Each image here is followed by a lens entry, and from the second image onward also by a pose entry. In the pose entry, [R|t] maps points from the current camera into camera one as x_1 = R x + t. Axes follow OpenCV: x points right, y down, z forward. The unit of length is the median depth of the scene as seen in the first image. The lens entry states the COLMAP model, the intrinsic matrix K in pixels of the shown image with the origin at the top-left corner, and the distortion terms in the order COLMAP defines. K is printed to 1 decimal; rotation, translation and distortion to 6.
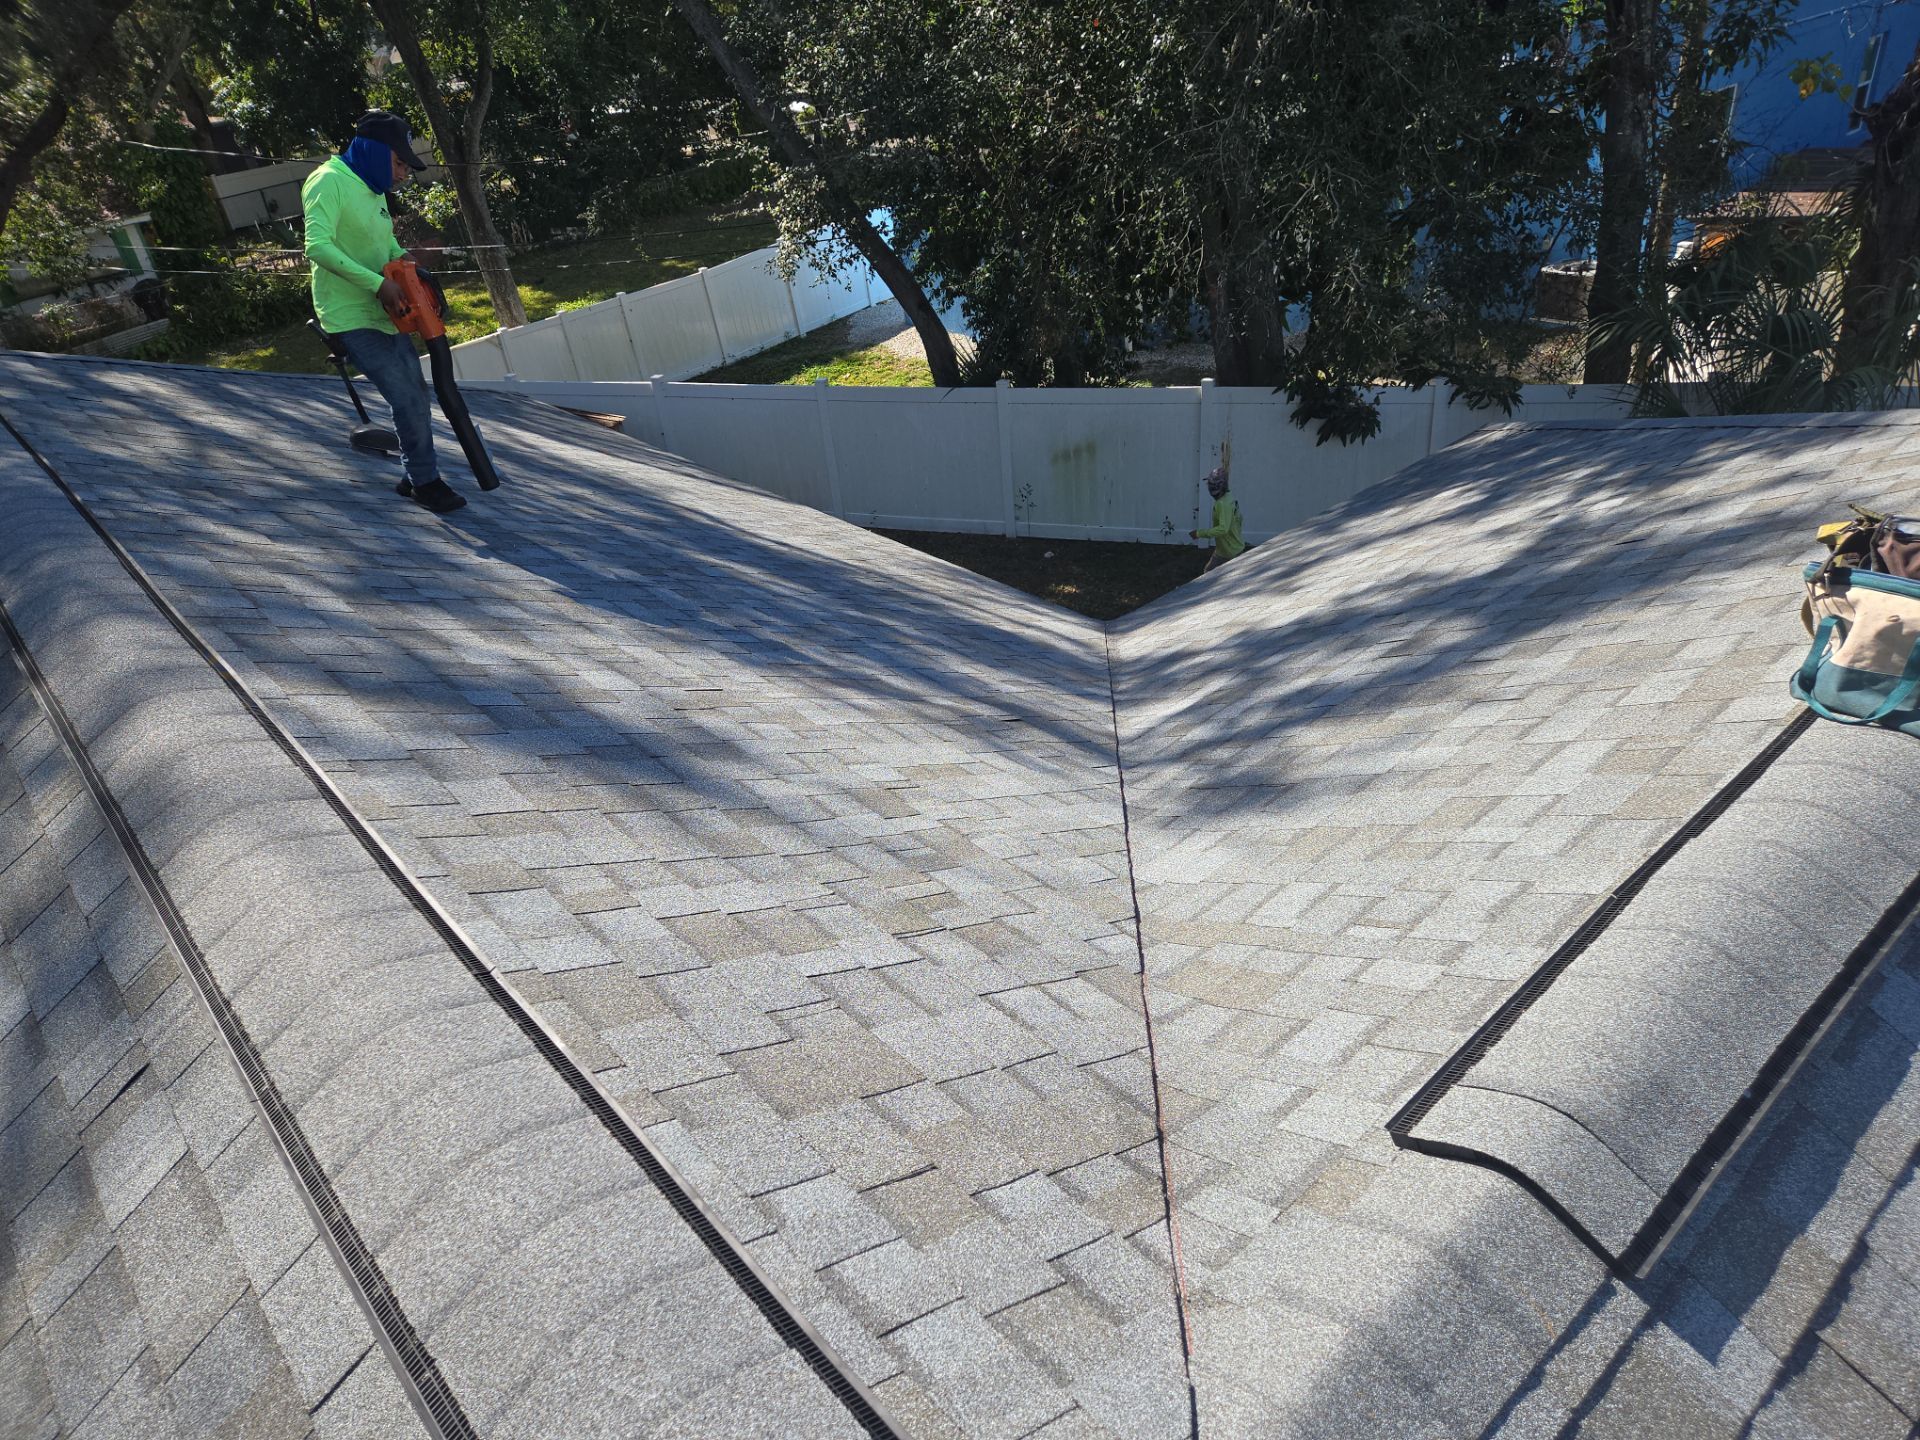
lens RADIAL K [[1270.0, 0, 960.9], [0, 1270.0, 738.8], [0, 0, 1]] dist [0.083001, -0.073834]
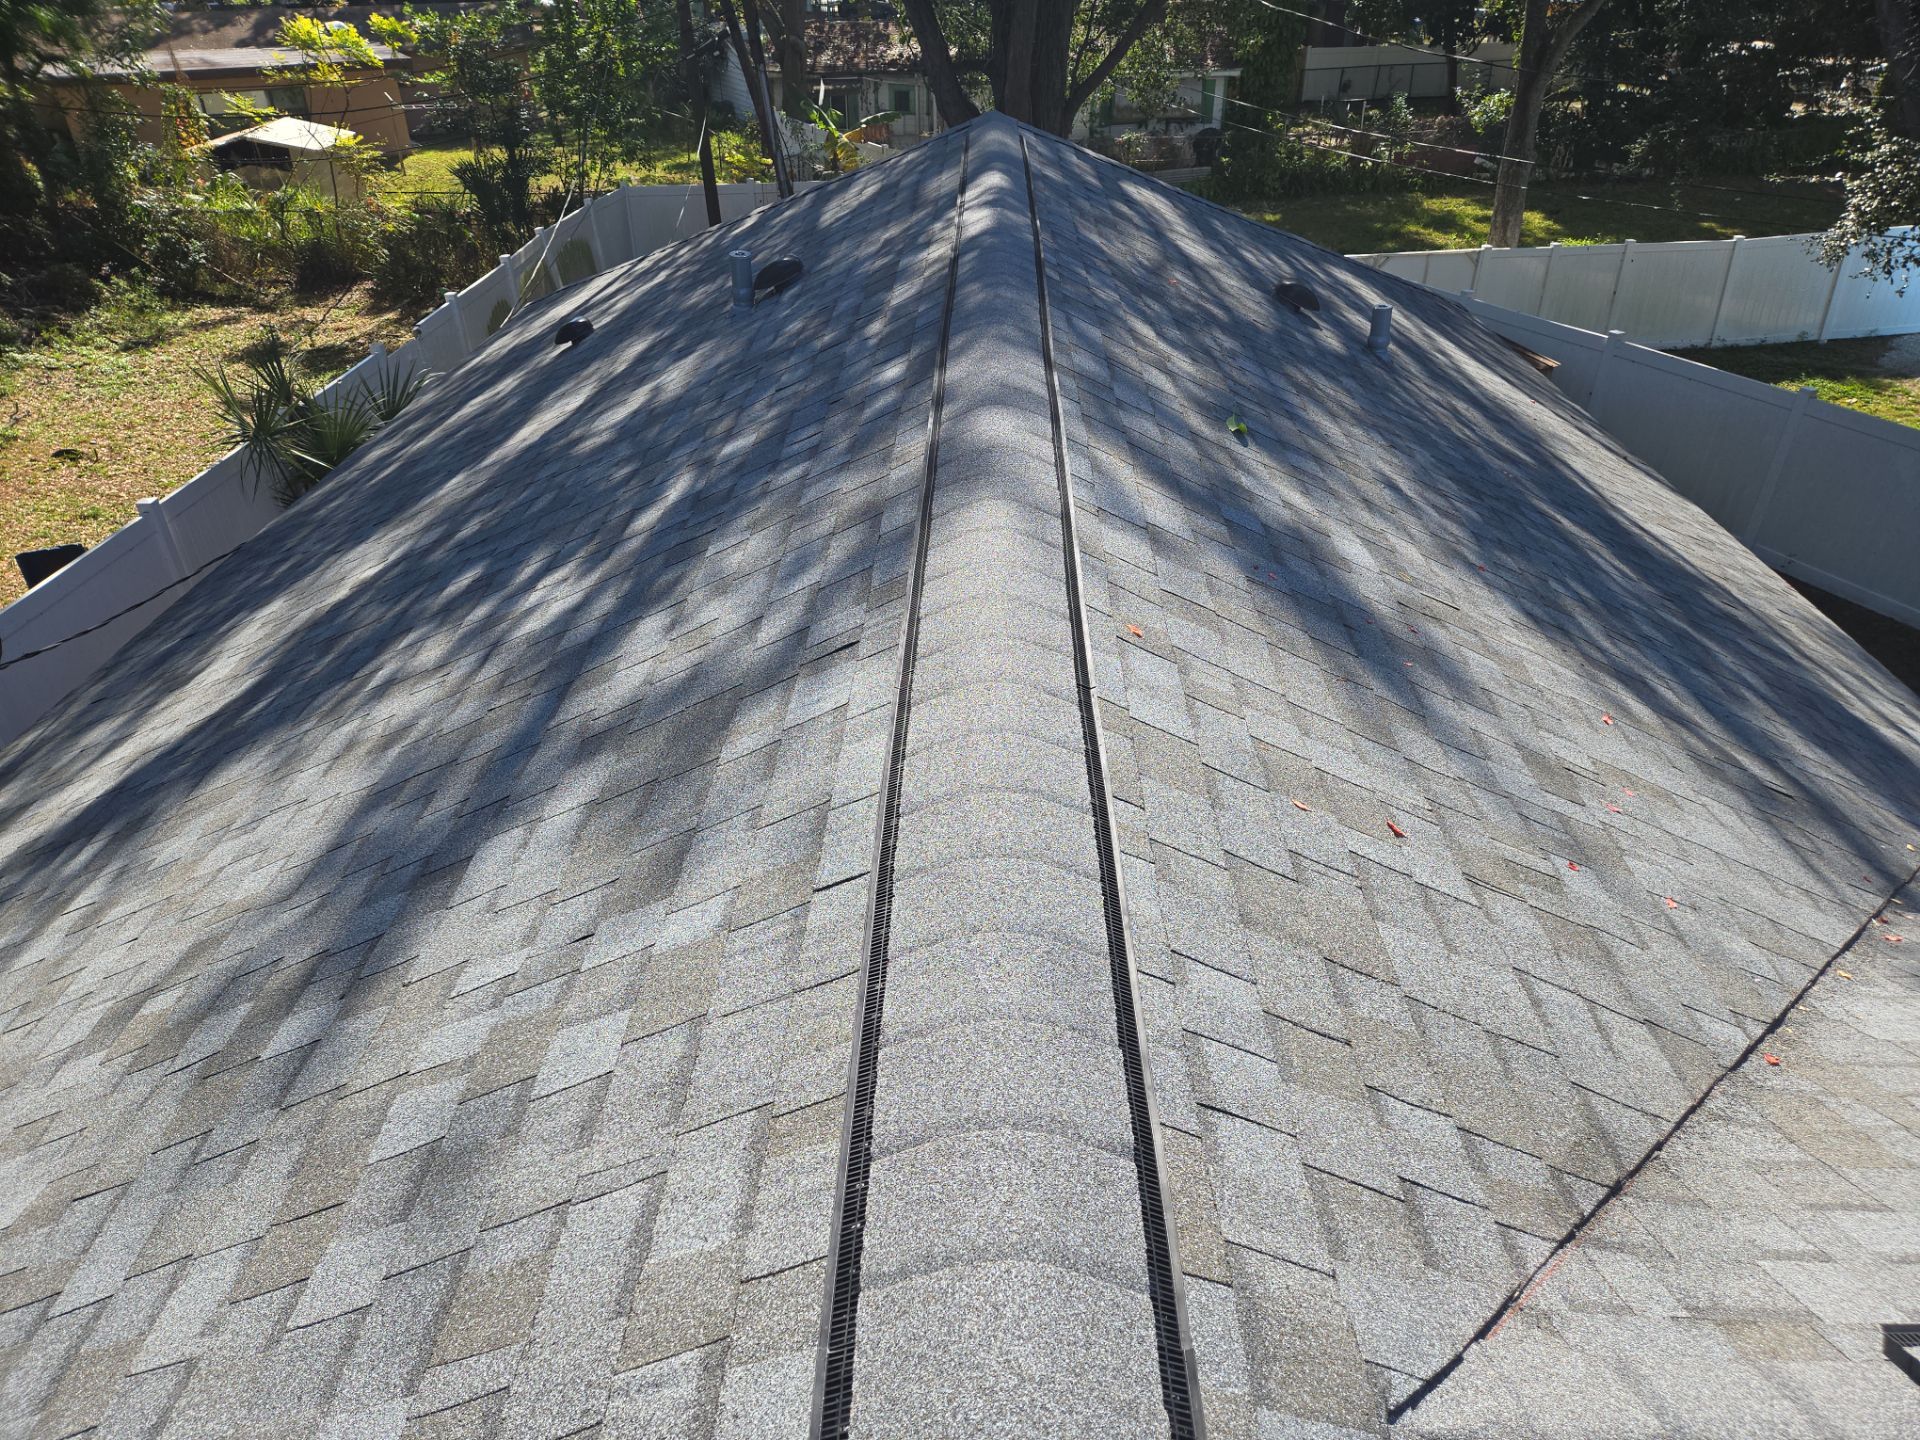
lens RADIAL K [[1270.0, 0, 960.9], [0, 1270.0, 738.8], [0, 0, 1]] dist [0.083001, -0.073834]
pose [[0.736188, 0.448866, -0.506504, 0.099083], [-0.420283, 0.889823, 0.177697, 0.047921], [0.530461, 0.082057, 0.843728, -0.009033]]
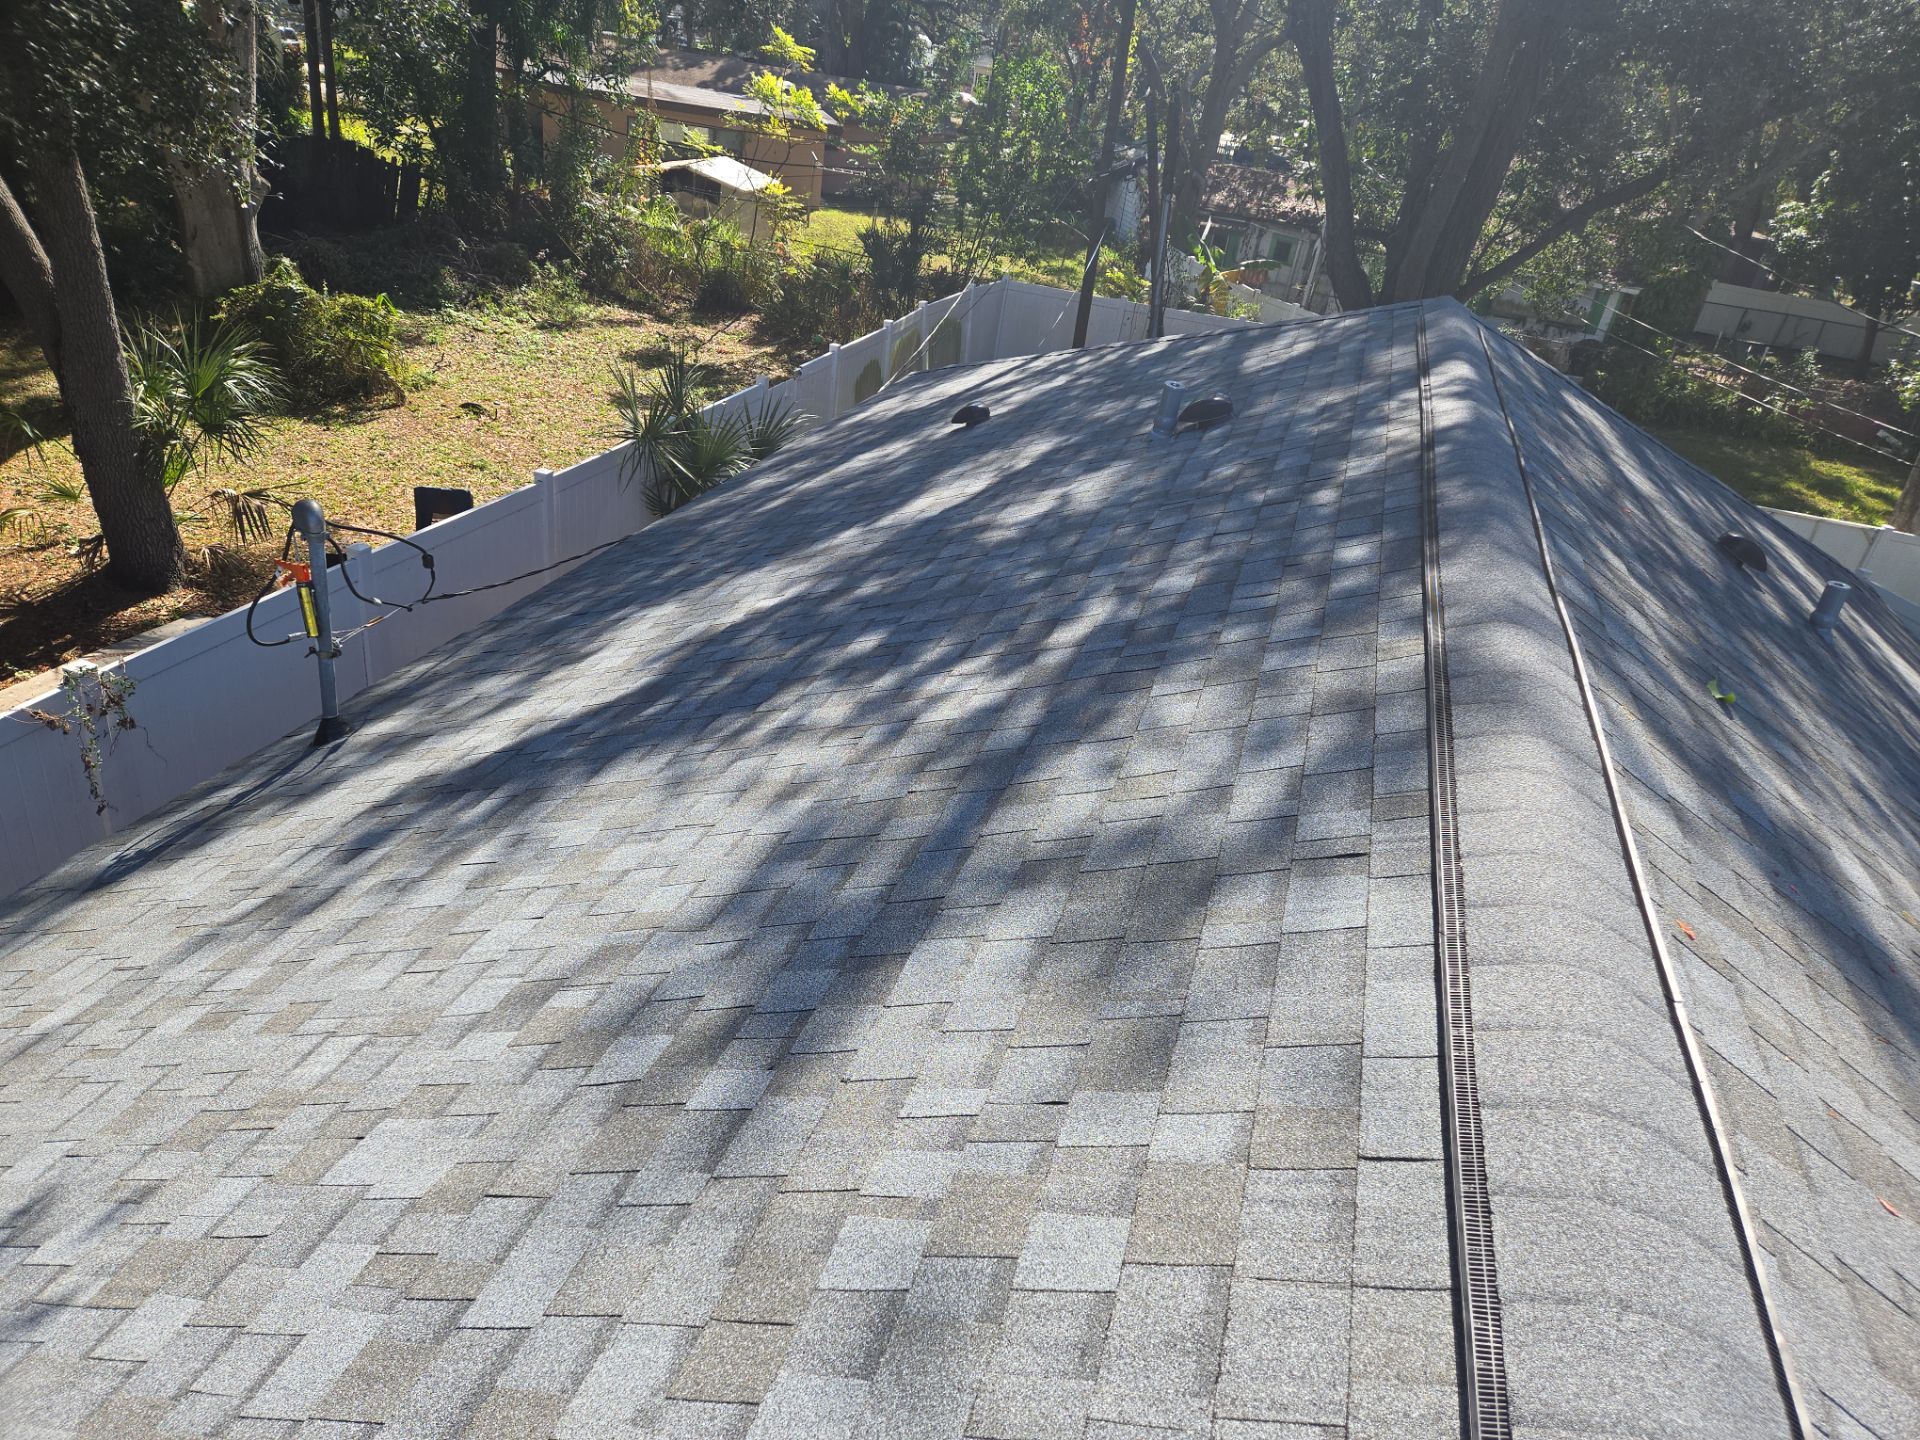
lens RADIAL K [[1270.0, 0, 960.9], [0, 1270.0, 738.8], [0, 0, 1]] dist [0.083001, -0.073834]
pose [[0.500802, 0.575794, -0.646266, -0.078379], [-0.618879, 0.760194, 0.197720, 0.118650], [0.605133, 0.300942, 0.737053, -0.092995]]
